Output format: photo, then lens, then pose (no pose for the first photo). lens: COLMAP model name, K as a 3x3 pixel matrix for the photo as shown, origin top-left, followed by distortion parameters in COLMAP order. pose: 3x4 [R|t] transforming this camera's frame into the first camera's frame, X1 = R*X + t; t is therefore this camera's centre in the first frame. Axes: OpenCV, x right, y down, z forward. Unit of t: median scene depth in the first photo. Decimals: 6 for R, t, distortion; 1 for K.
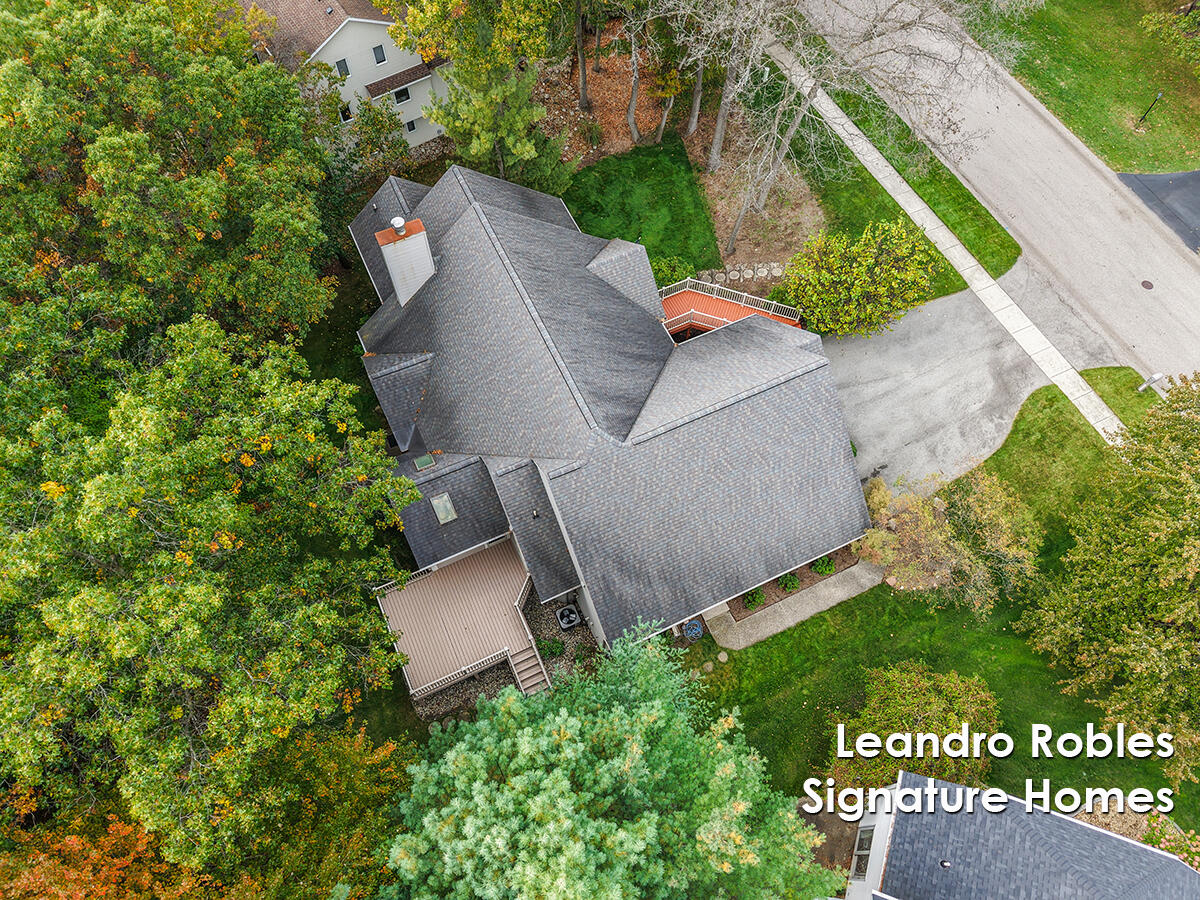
lens RADIAL K [[826.2, 0, 594.7], [0, 826.2, 449.6], [0, 0, 1]] dist [0.016697, -0.001334]
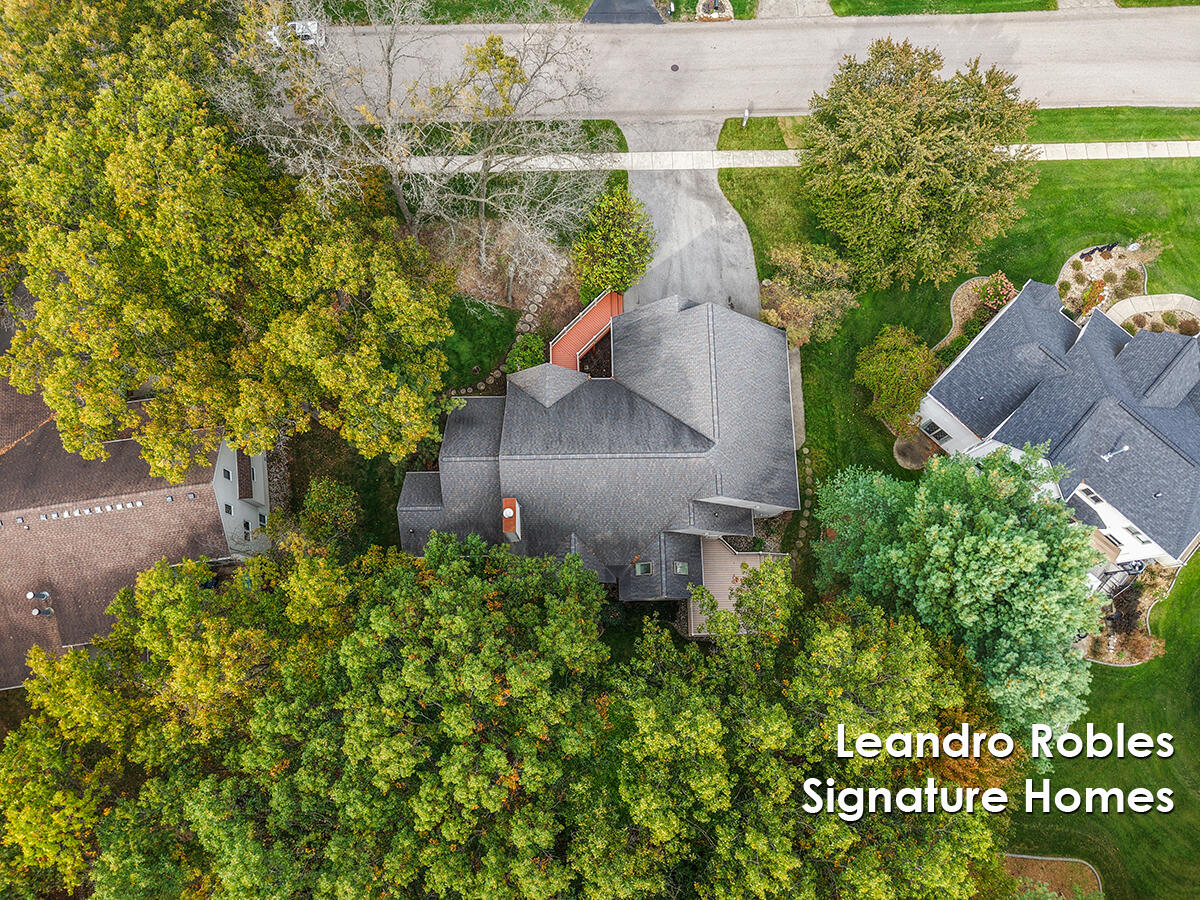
lens RADIAL K [[826.2, 0, 594.7], [0, 826.2, 449.6], [0, 0, 1]] dist [0.016697, -0.001334]
pose [[0.412190, -0.888022, 0.203757, -0.296943], [0.805939, 0.459683, 0.373032, -0.594655], [-0.424924, 0.010455, 0.905168, -0.253072]]
